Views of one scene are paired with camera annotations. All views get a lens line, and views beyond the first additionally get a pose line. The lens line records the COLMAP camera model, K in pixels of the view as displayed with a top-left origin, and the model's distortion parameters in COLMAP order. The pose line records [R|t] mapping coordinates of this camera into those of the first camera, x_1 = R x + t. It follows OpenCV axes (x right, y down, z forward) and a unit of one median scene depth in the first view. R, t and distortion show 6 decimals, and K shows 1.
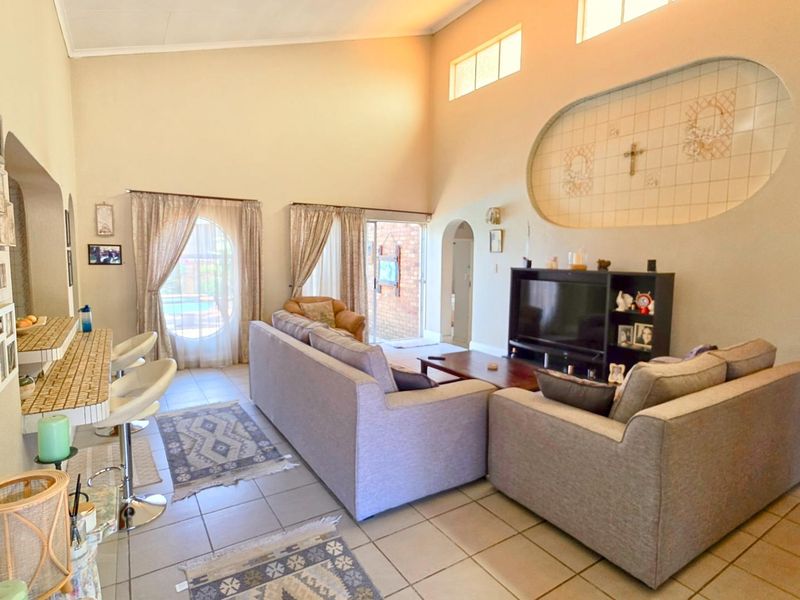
lens RADIAL K [[431.1, 0, 402.4], [0, 431.1, 296.5], [0, 0, 1]] dist [0.002498, 0.002468]
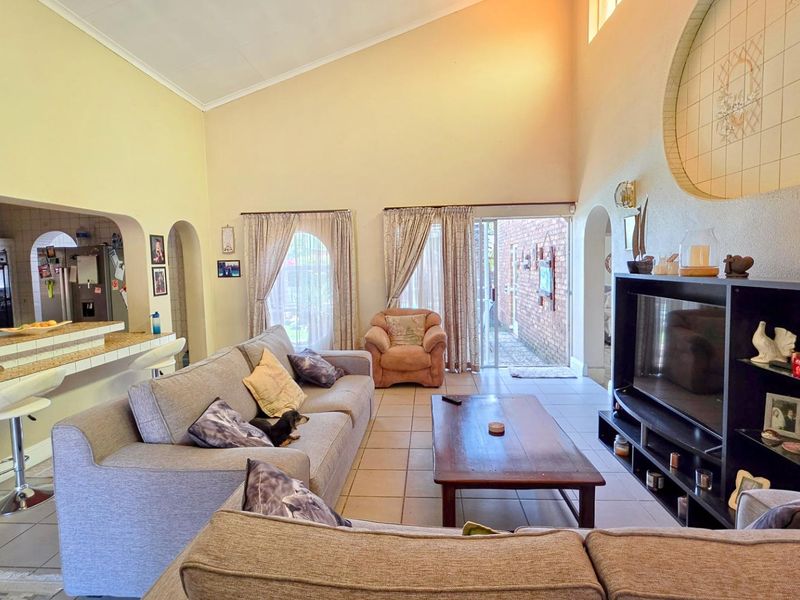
lens RADIAL K [[431.1, 0, 421.9], [0, 431.1, 294.3], [0, 0, 1]] dist [0.002498, 0.002468]
pose [[0.801283, 0.012310, -0.598158, 0.419182], [-0.024138, 0.999639, -0.011763, -0.023694], [0.597798, 0.023864, 0.801292, 0.338481]]
